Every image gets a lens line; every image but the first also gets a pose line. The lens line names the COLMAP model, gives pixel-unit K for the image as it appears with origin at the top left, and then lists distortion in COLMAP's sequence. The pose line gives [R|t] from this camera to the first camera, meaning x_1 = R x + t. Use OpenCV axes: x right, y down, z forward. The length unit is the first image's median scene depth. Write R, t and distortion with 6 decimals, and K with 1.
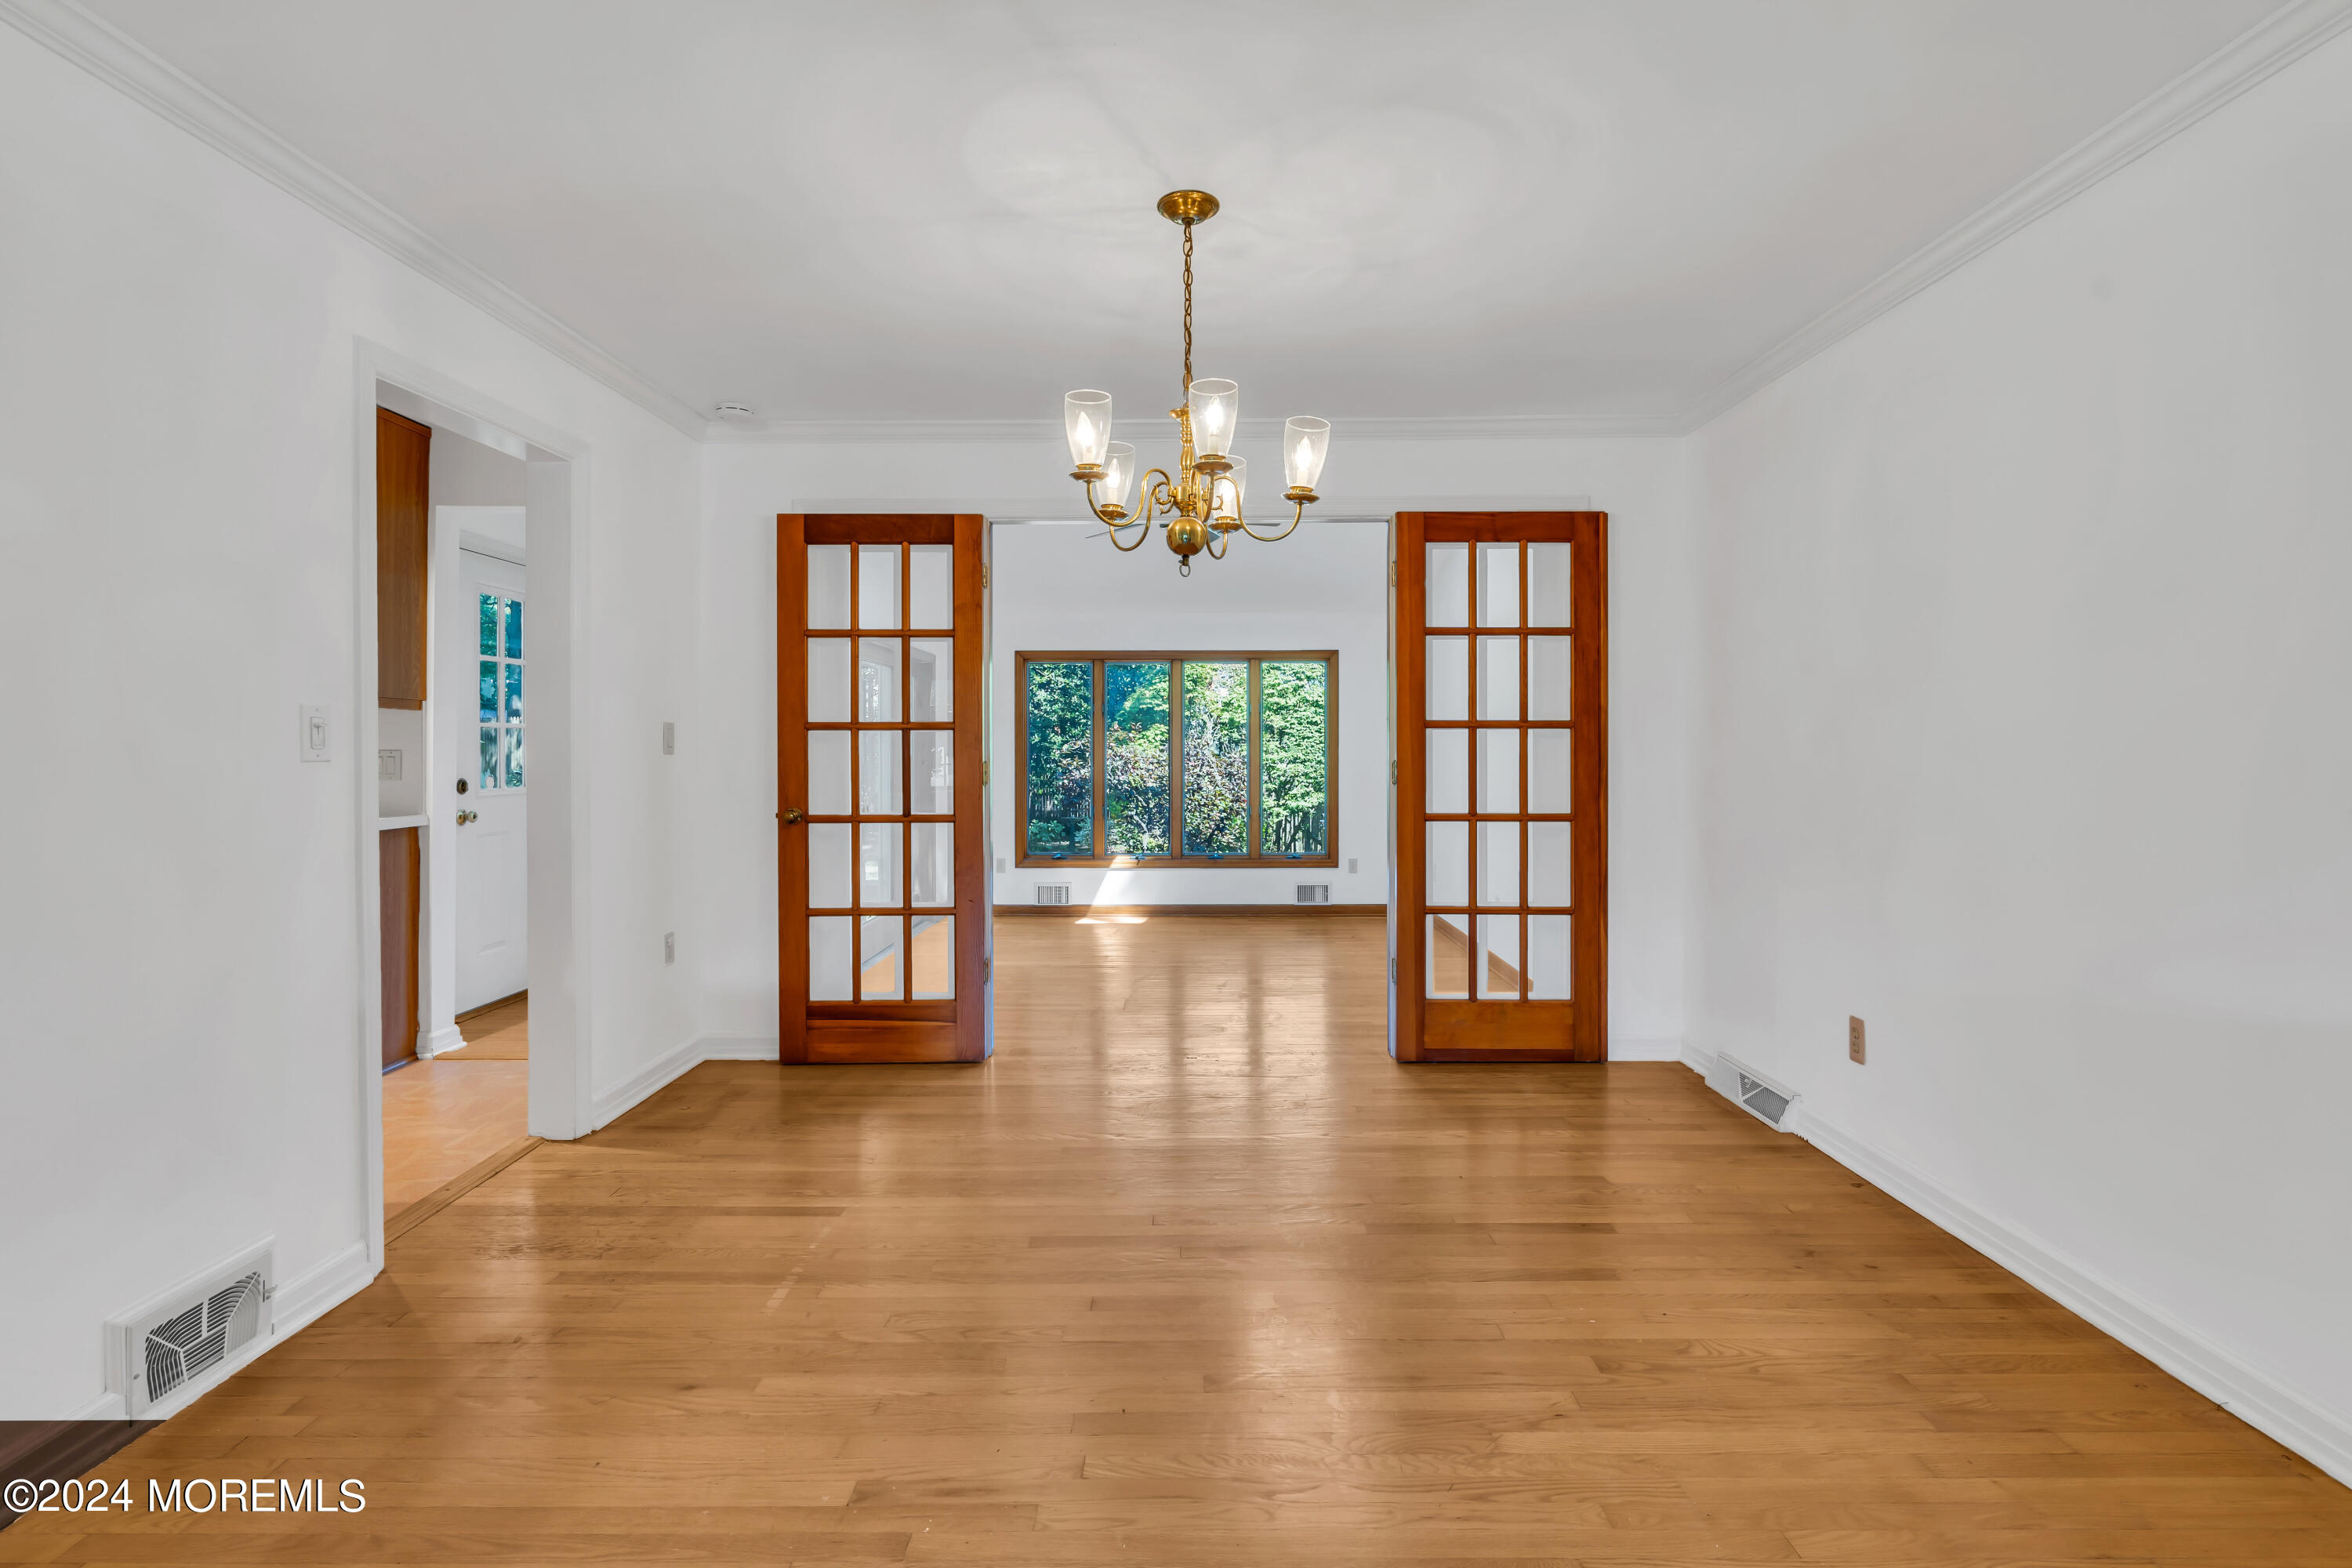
lens RADIAL K [[1062.1, 0, 1179.2], [0, 1062.1, 744.3], [0, 0, 1]] dist [-0.008532, 0.001170]
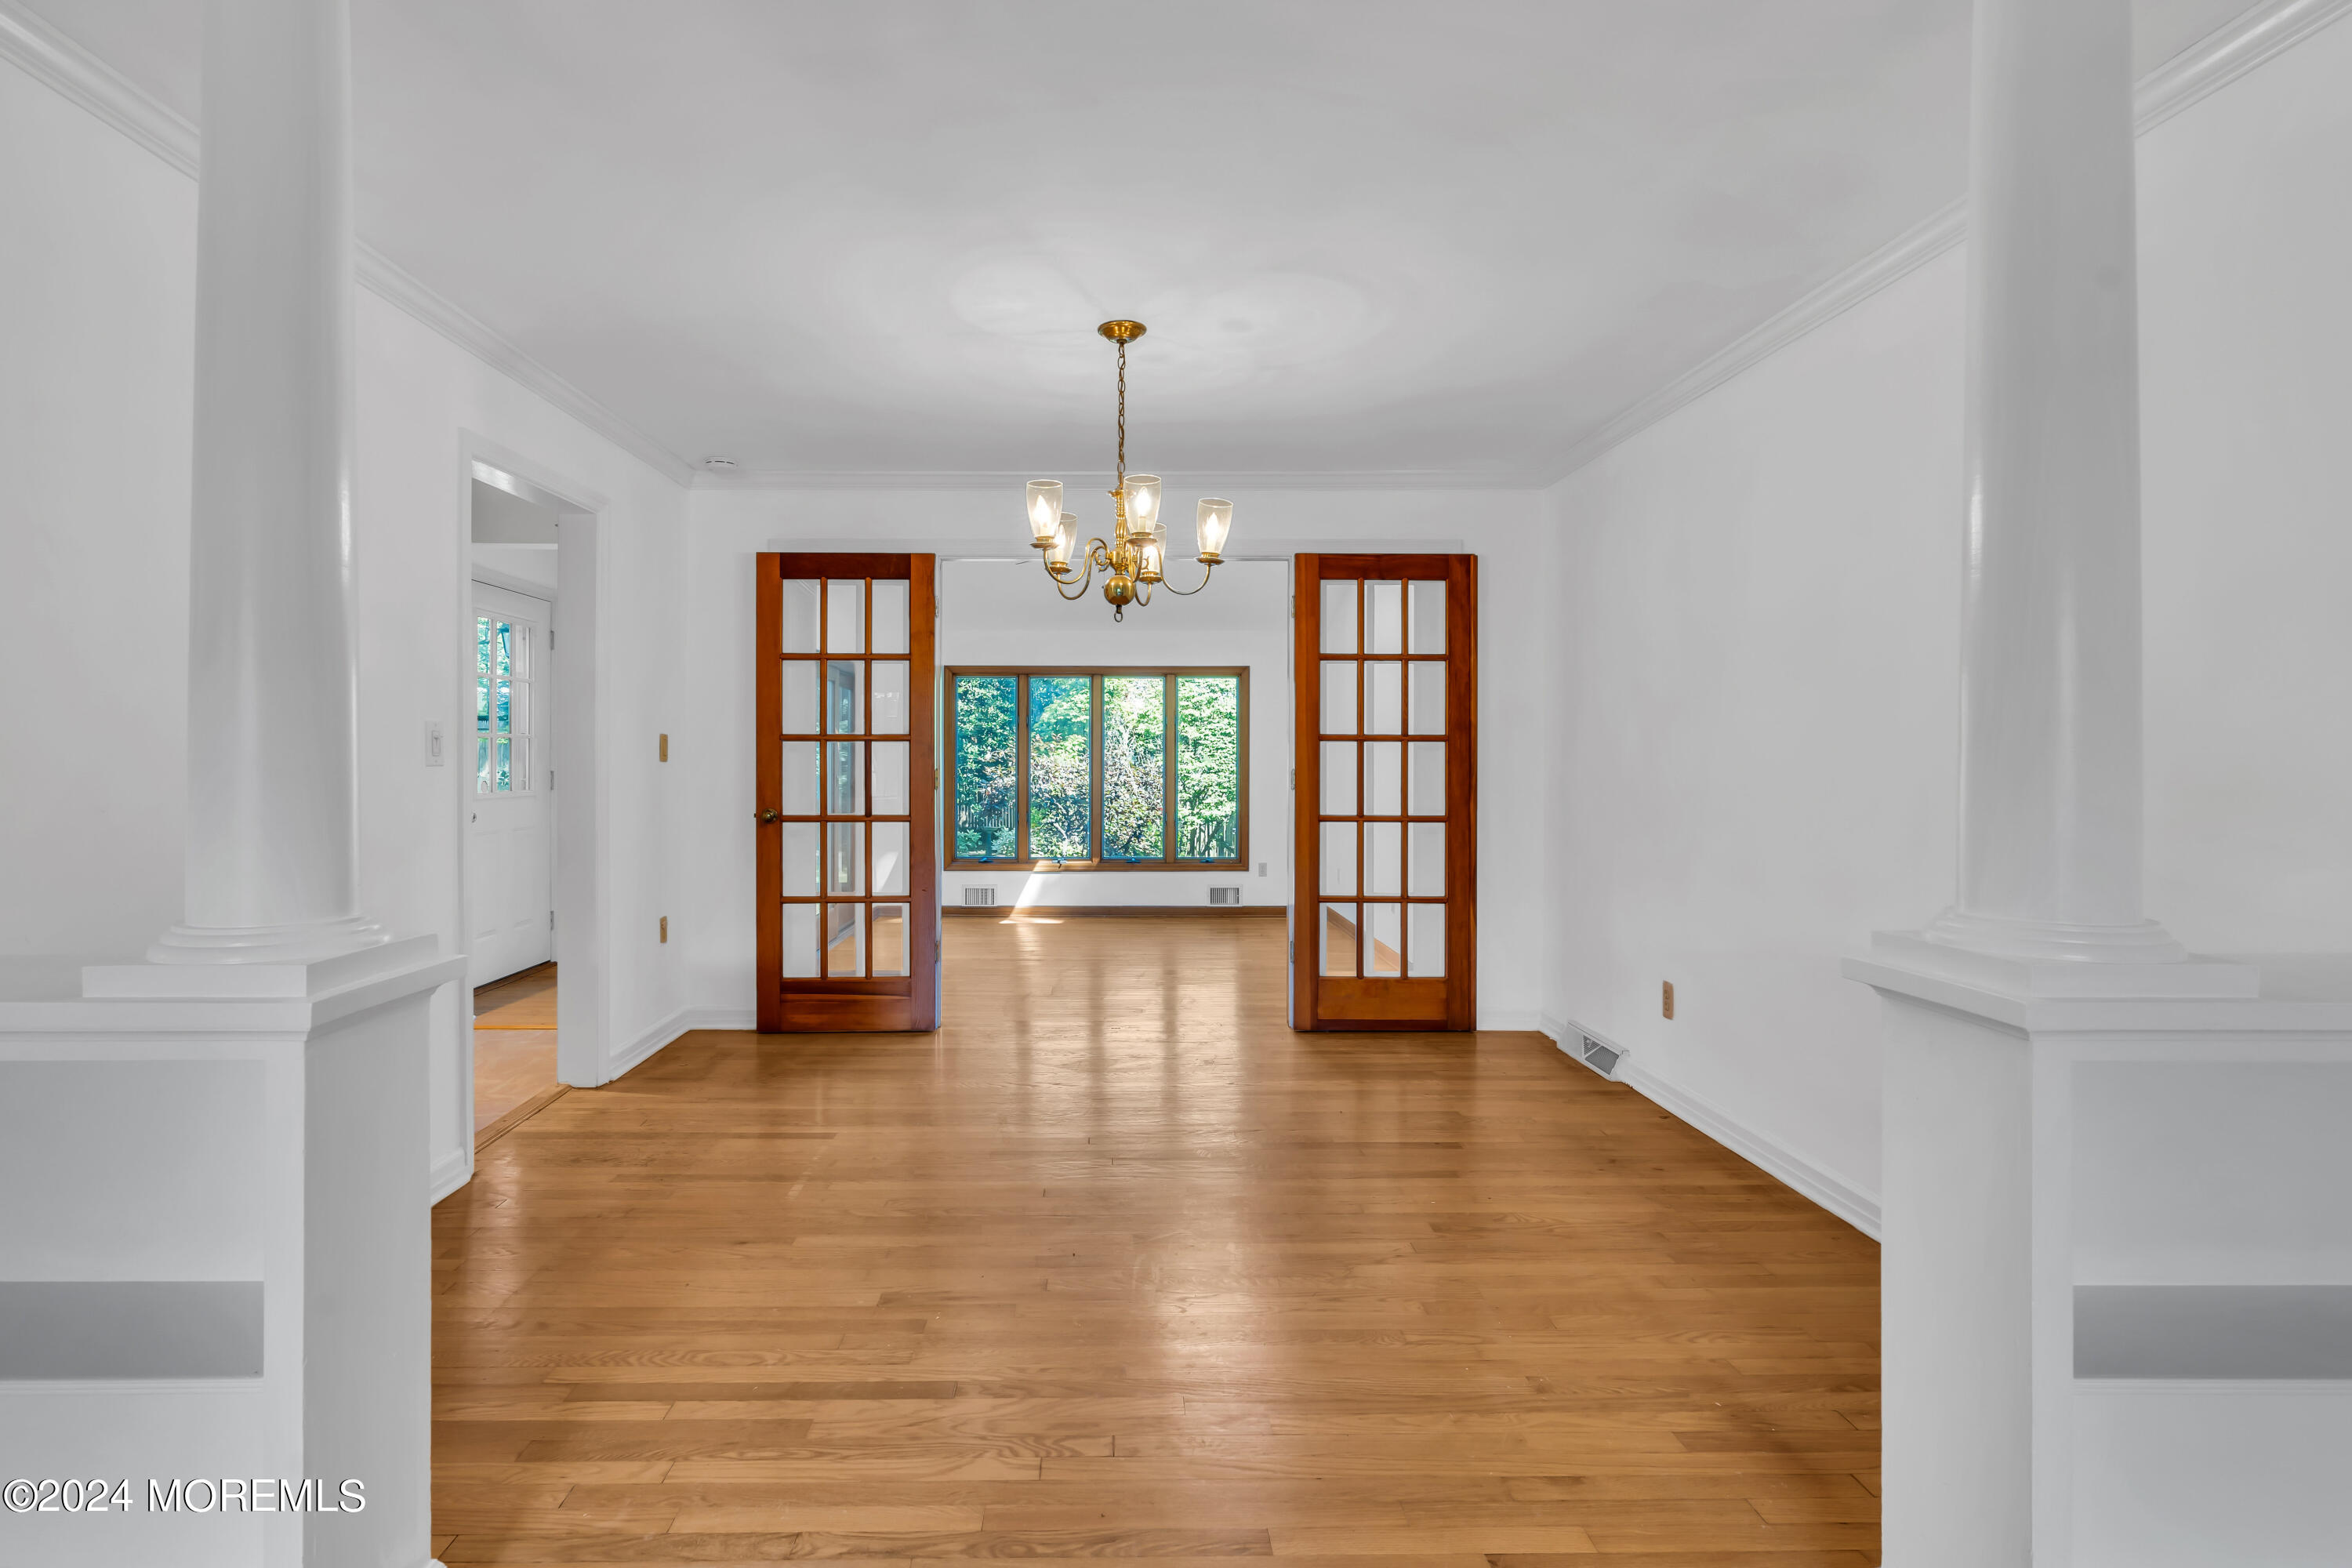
lens RADIAL K [[1086.0, 0, 1108.6], [0, 1086.0, 754.0], [0, 0, 1]] dist [-0.001613, 0.000214]
pose [[0.999876, 0.003254, 0.015424, -0.008110], [-0.003246, 0.999995, -0.000522, 0.000074], [-0.015426, 0.000472, 0.999881, -0.093771]]
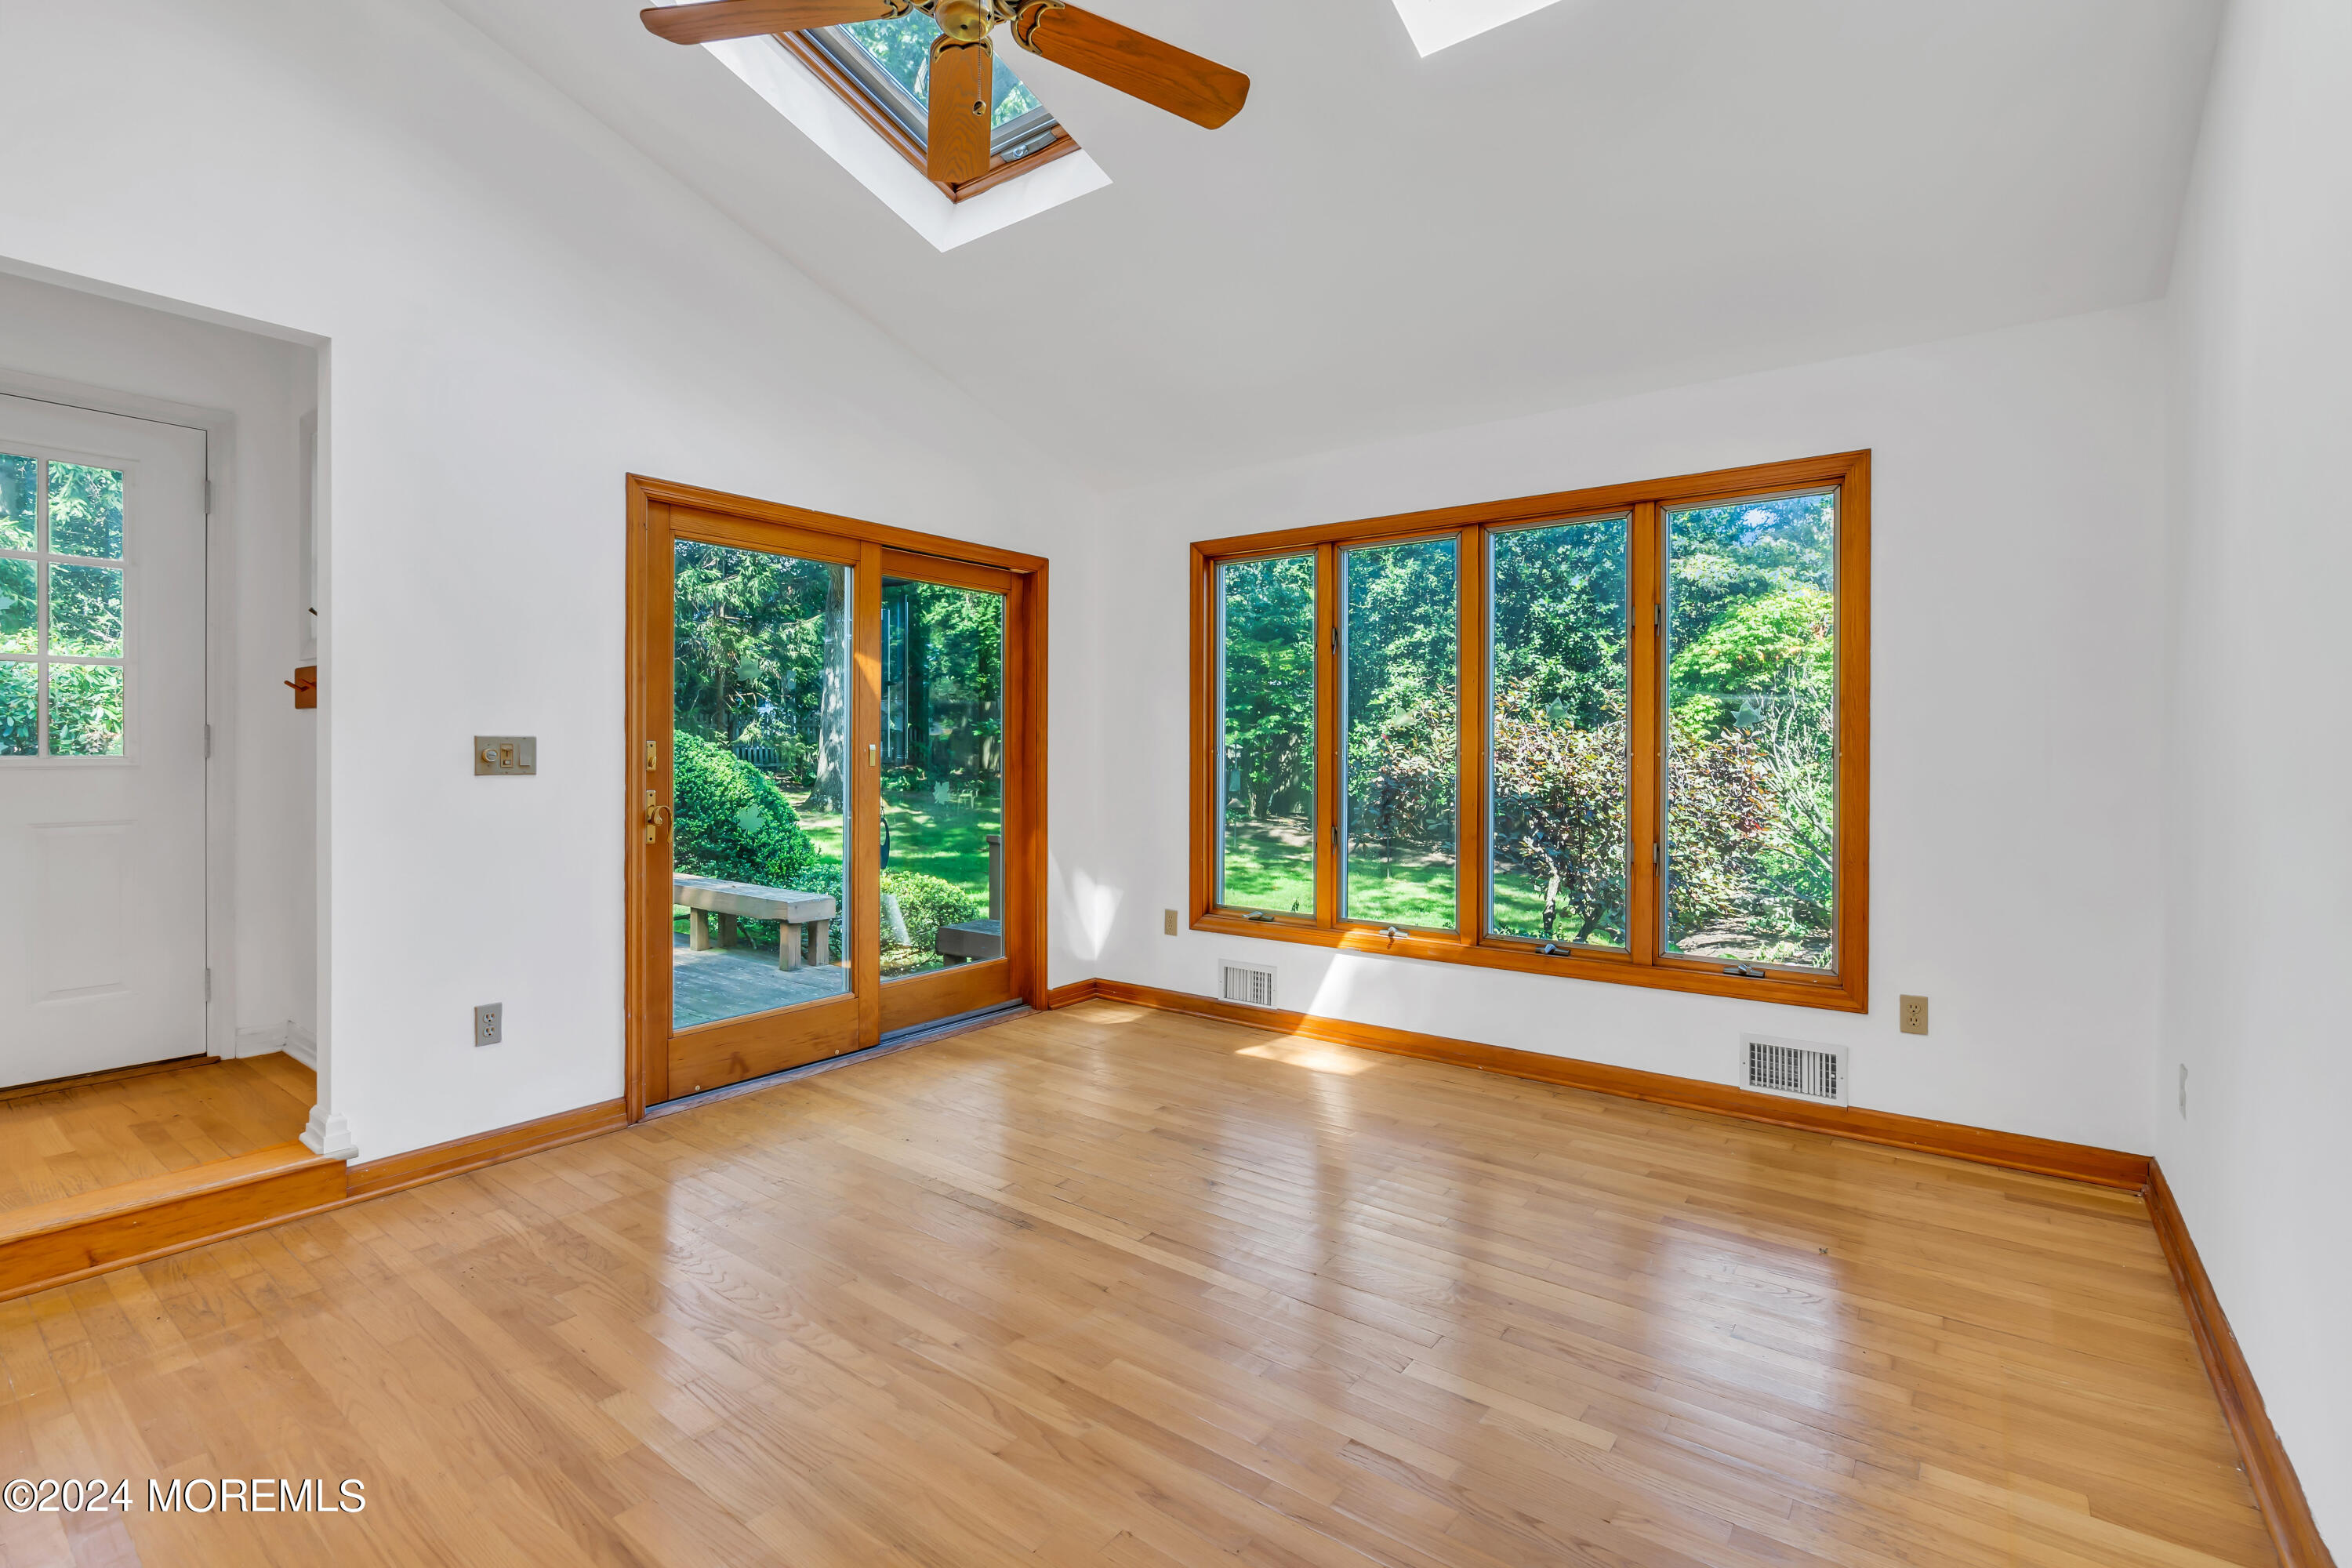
lens RADIAL K [[1062.1, 0, 1179.2], [0, 1062.1, 744.3], [0, 0, 1]] dist [-0.008532, 0.001170]
pose [[0.798675, 0.002272, -0.601758, 0.205561], [-0.003599, 0.999993, -0.001001, 0.021688], [0.601752, 0.002965, 0.798678, 0.615815]]
